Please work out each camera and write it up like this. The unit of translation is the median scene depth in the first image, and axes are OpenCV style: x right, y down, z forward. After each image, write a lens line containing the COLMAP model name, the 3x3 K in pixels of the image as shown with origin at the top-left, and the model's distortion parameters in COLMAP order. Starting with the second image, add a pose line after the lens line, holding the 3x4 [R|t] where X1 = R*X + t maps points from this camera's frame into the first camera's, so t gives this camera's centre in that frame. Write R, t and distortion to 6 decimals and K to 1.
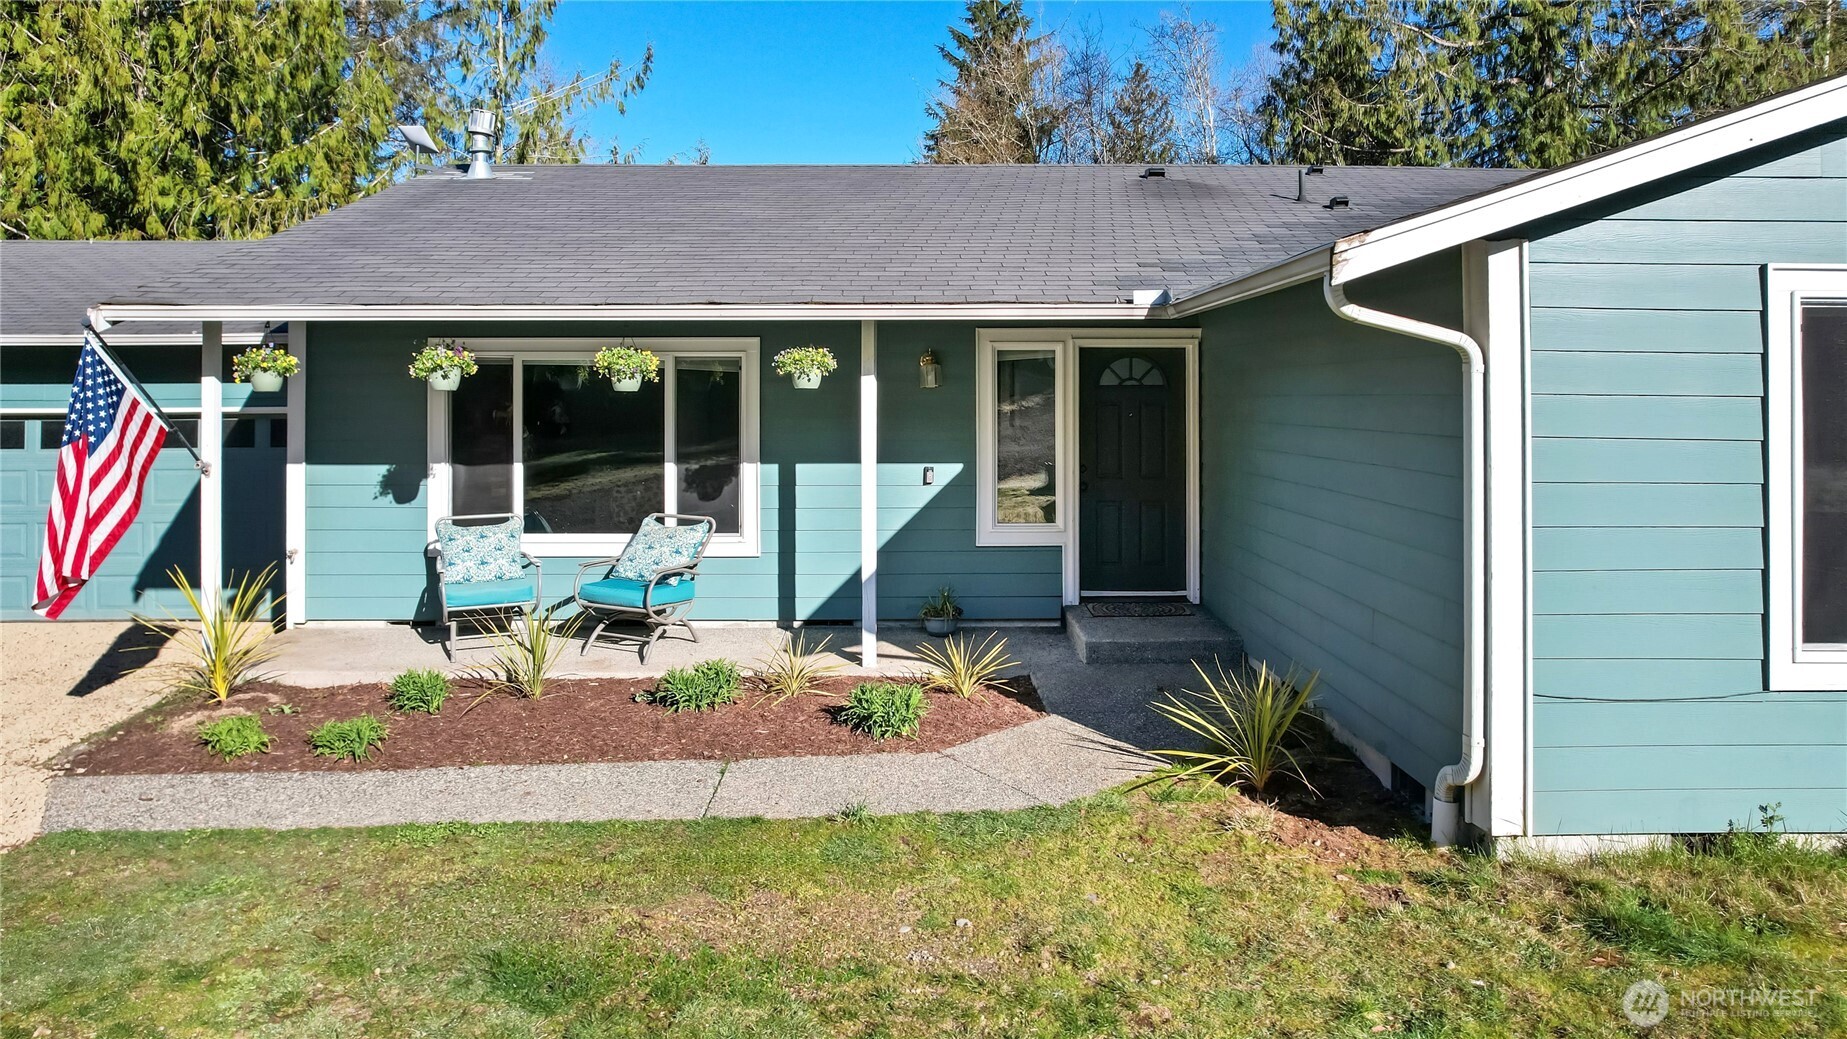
lens RADIAL K [[1199.7, 0, 923.5], [0, 1199.7, 519.5], [0, 0, 1]] dist [-0.071347, 0.068960]
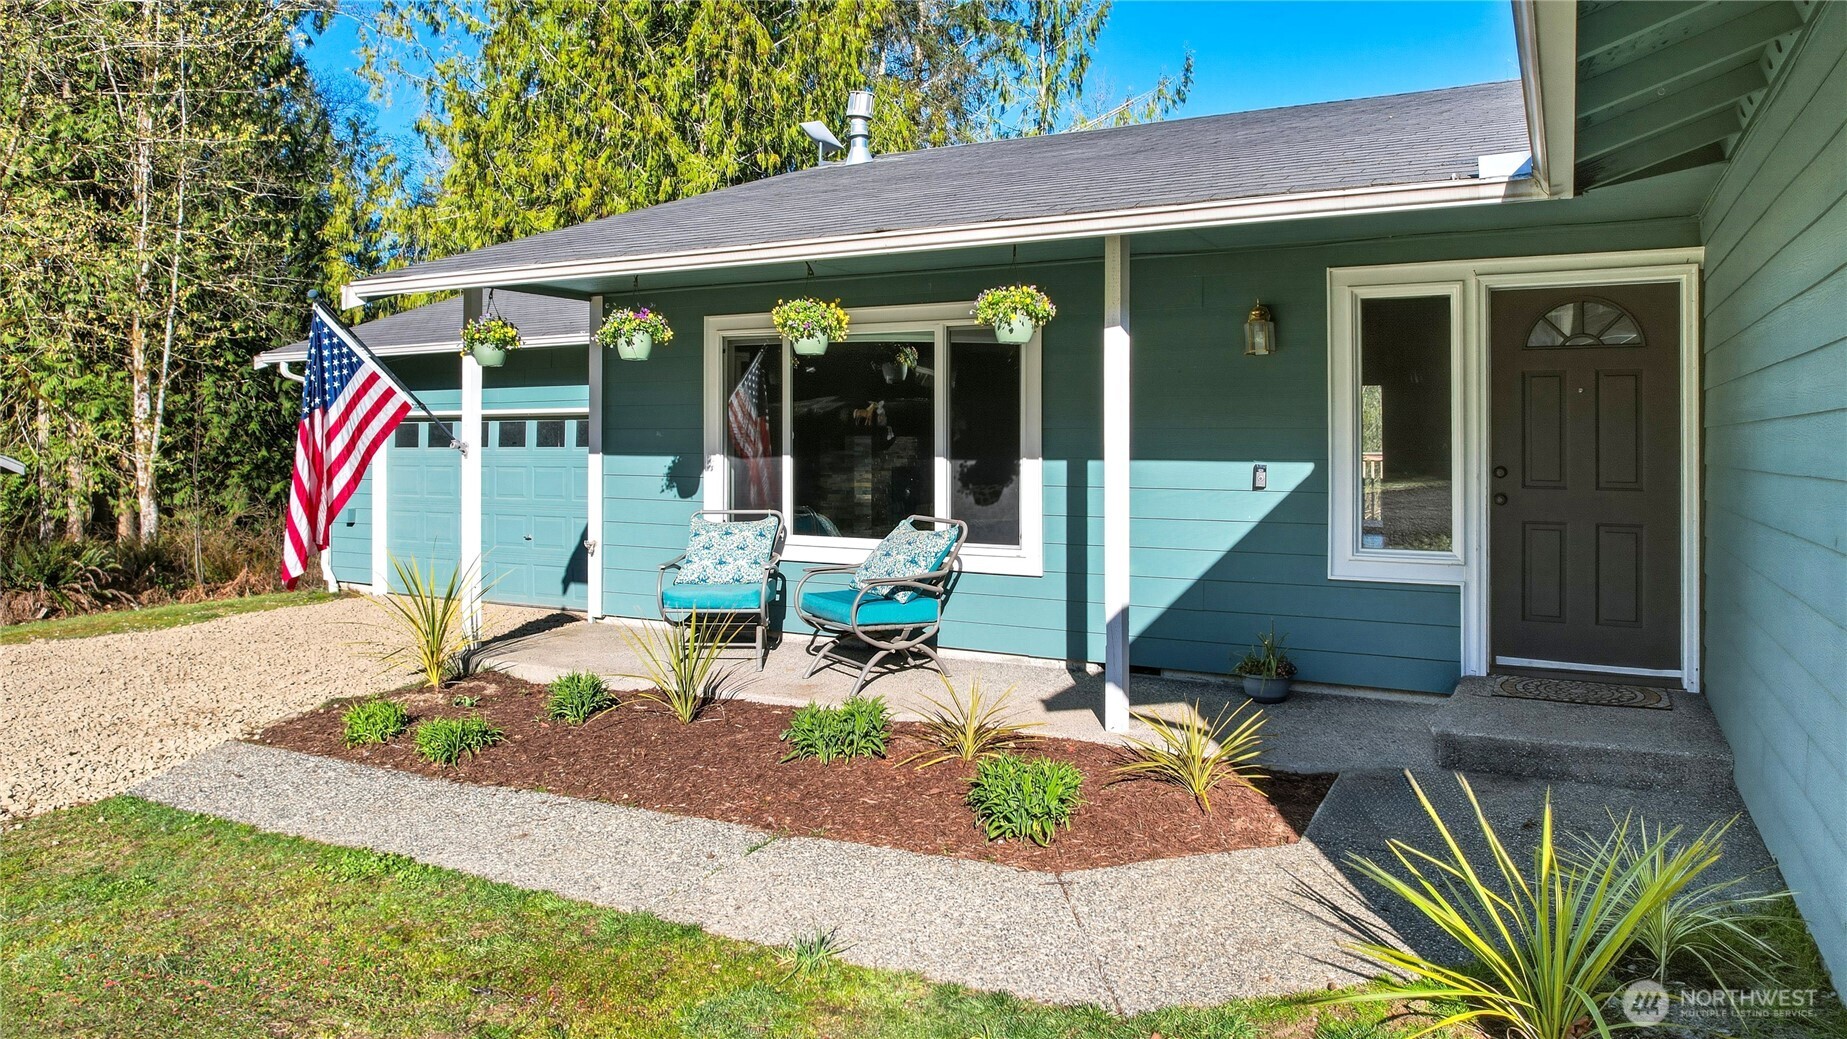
lens RADIAL K [[1199.7, 0, 923.5], [0, 1199.7, 519.5], [0, 0, 1]] dist [-0.071347, 0.068960]
pose [[0.872592, 0.032712, -0.487353, 0.181888], [-0.051484, 0.998357, -0.025168, 0.017482], [0.485728, 0.047052, 0.872842, 0.278317]]
